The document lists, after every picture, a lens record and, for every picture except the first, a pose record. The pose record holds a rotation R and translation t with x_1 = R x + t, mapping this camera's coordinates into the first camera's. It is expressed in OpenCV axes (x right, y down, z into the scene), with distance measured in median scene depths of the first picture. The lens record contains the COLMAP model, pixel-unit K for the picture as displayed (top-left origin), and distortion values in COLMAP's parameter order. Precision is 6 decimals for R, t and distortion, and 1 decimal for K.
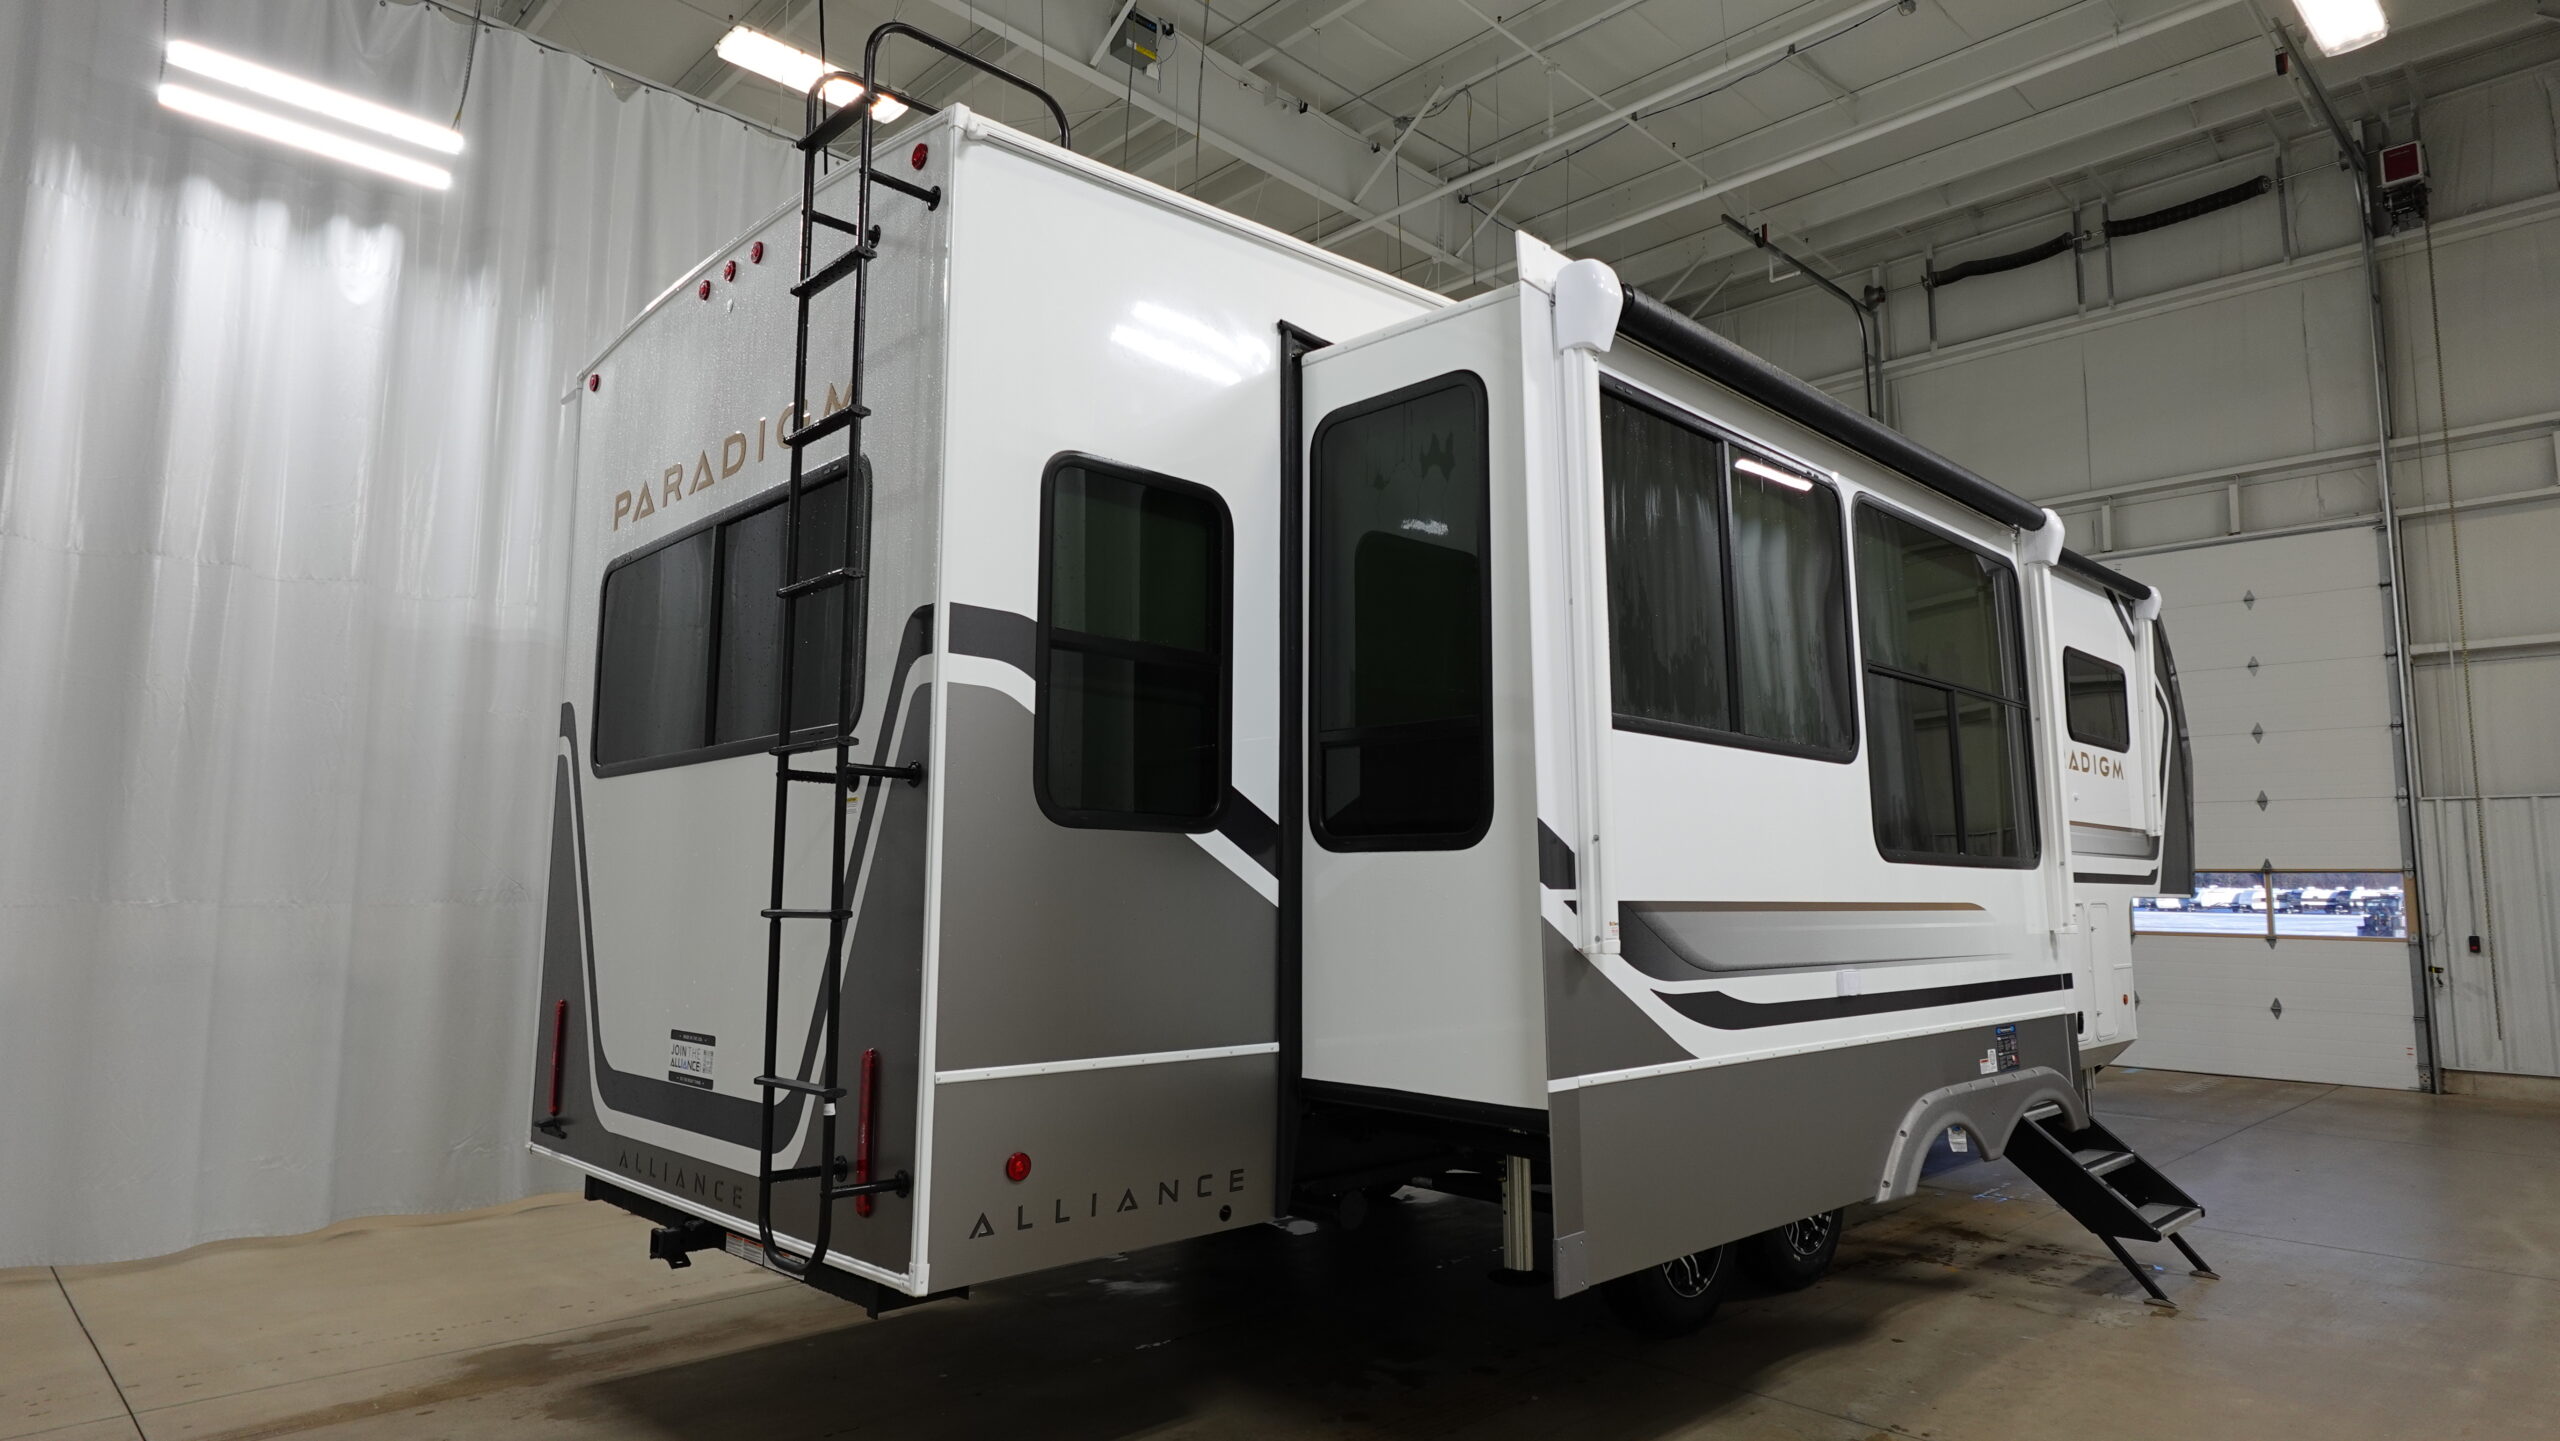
lens RADIAL K [[1493.6, 0, 1279.5], [0, 1493.6, 709.1], [0, 0, 1]] dist [-0.000540, 0.001409]
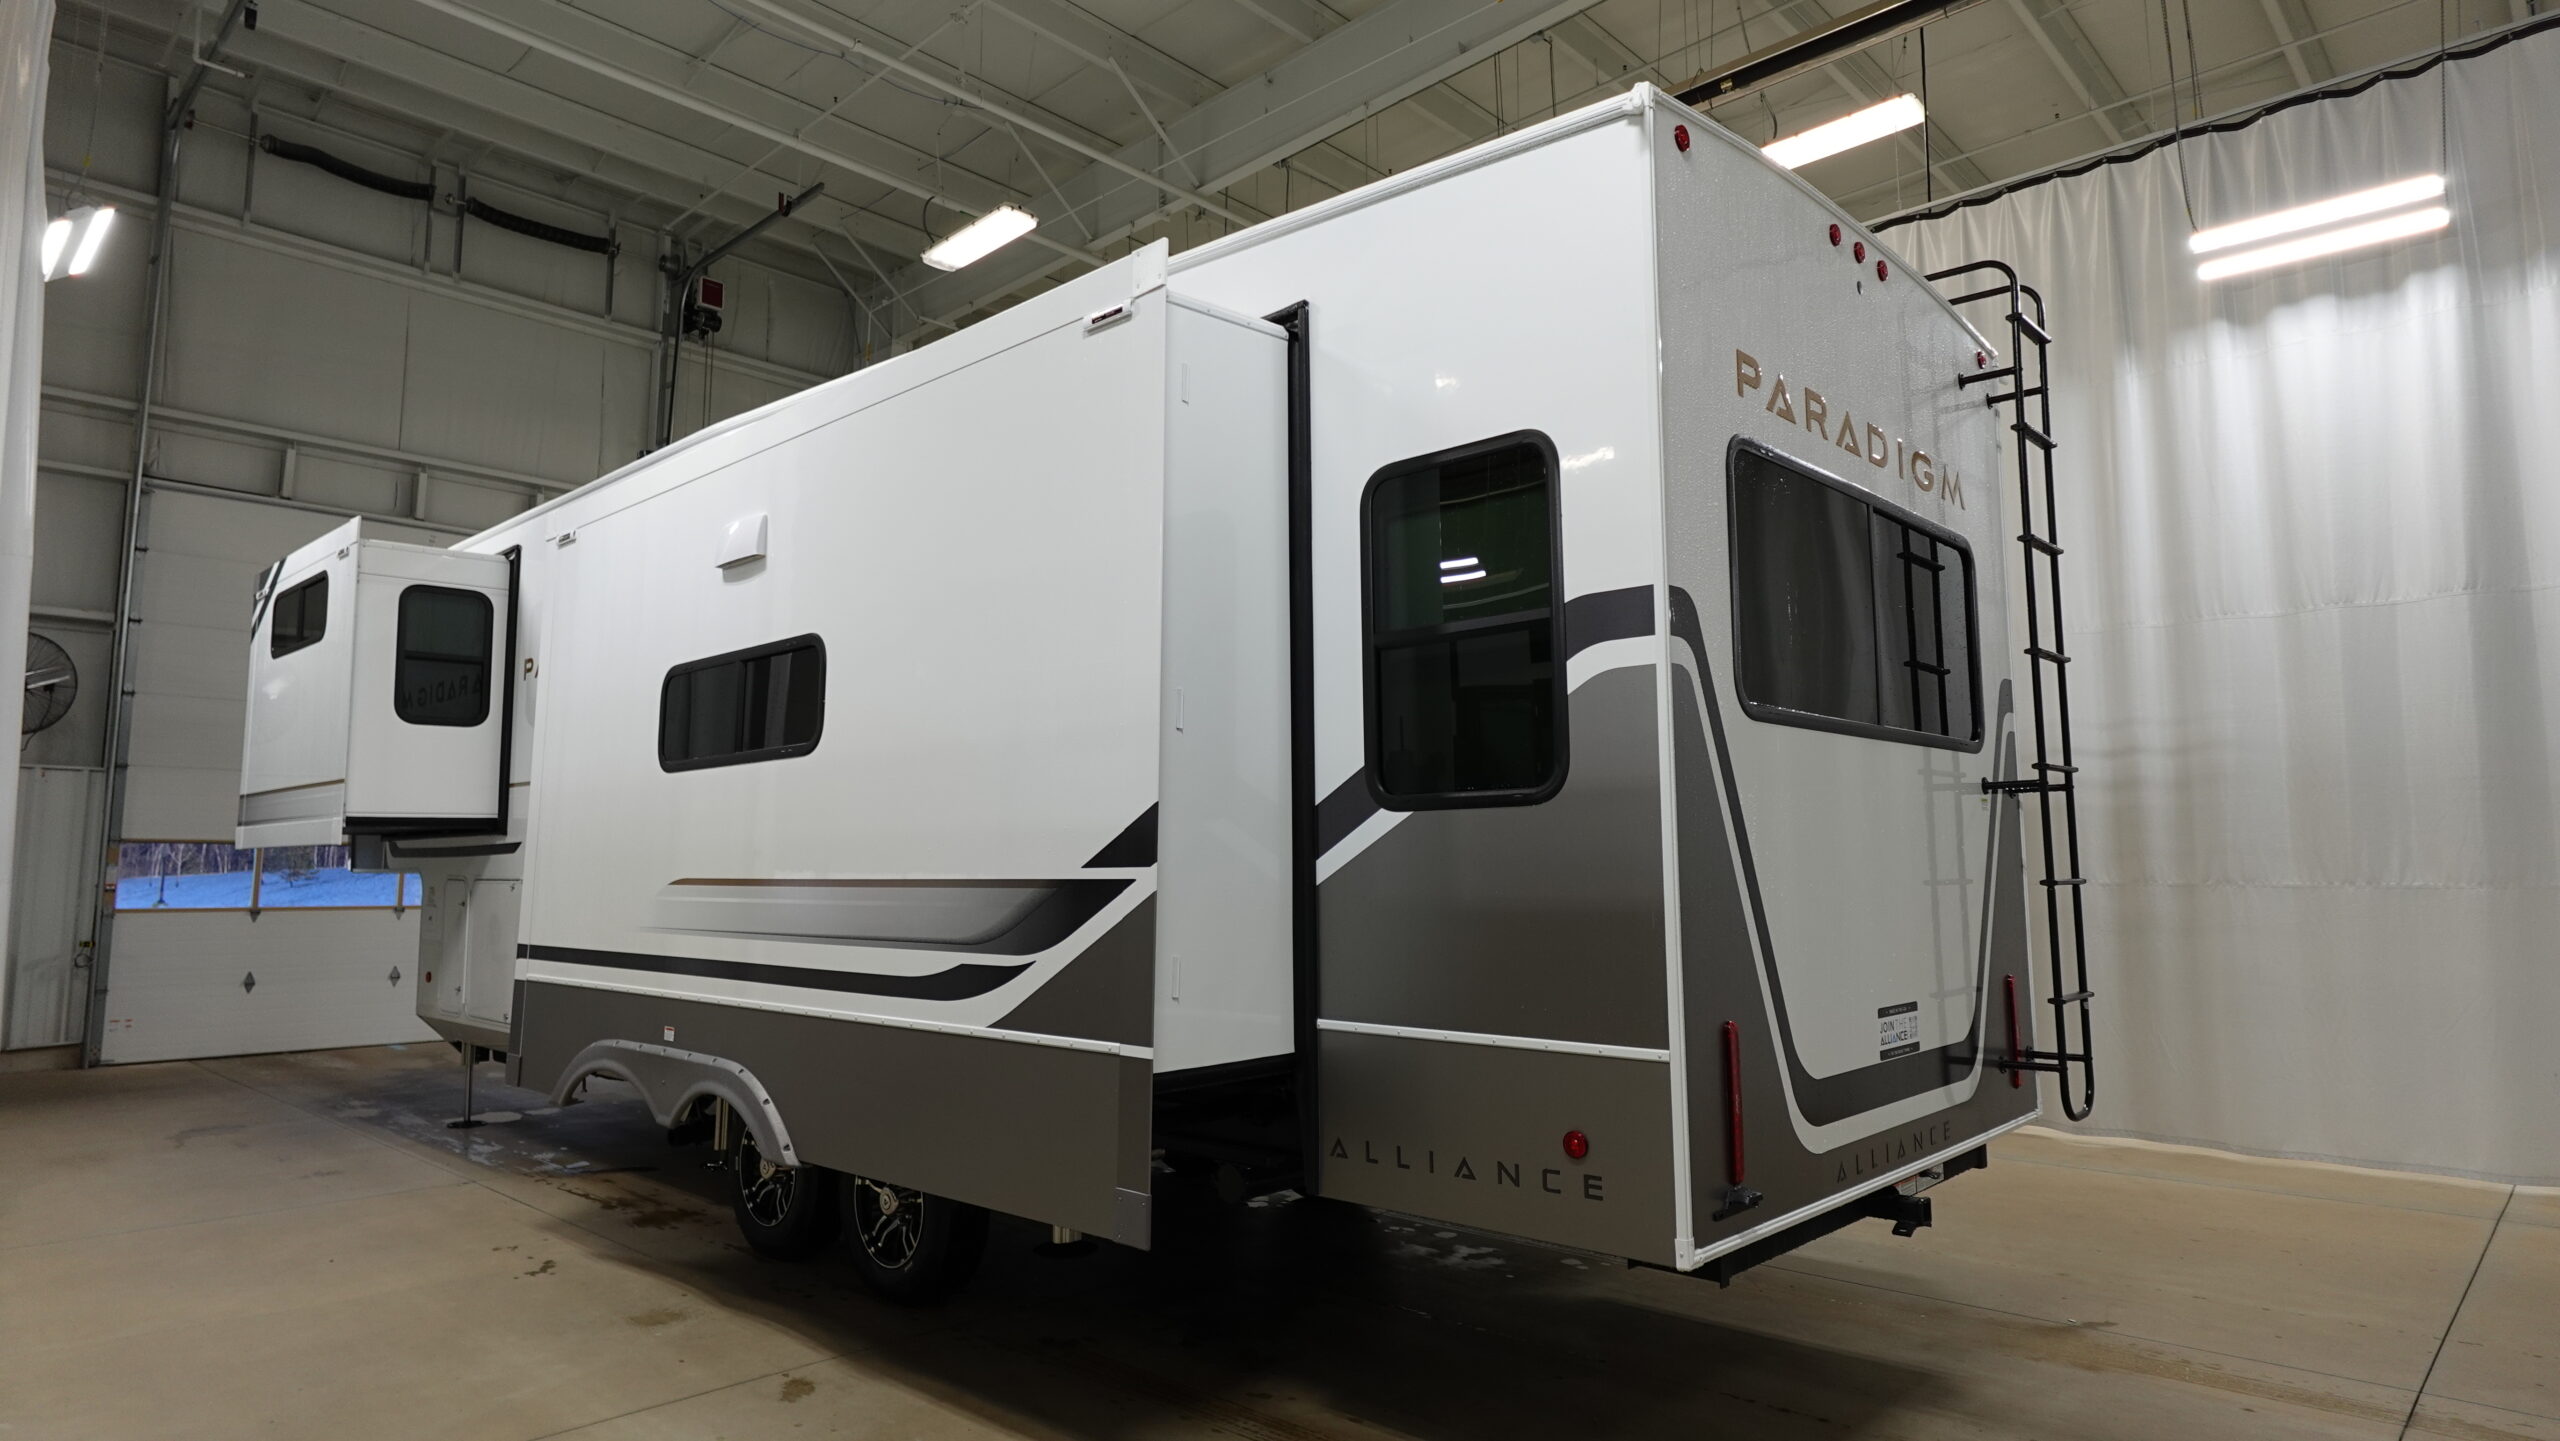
lens RADIAL K [[1493.6, 0, 1279.5], [0, 1493.6, 709.1], [0, 0, 1]] dist [-0.000540, 0.001409]
pose [[-0.060944, 0.103673, 0.992743, -0.476954], [-0.122434, 0.986304, -0.110517, 0.061631], [-0.990604, -0.128281, -0.047416, 0.507242]]
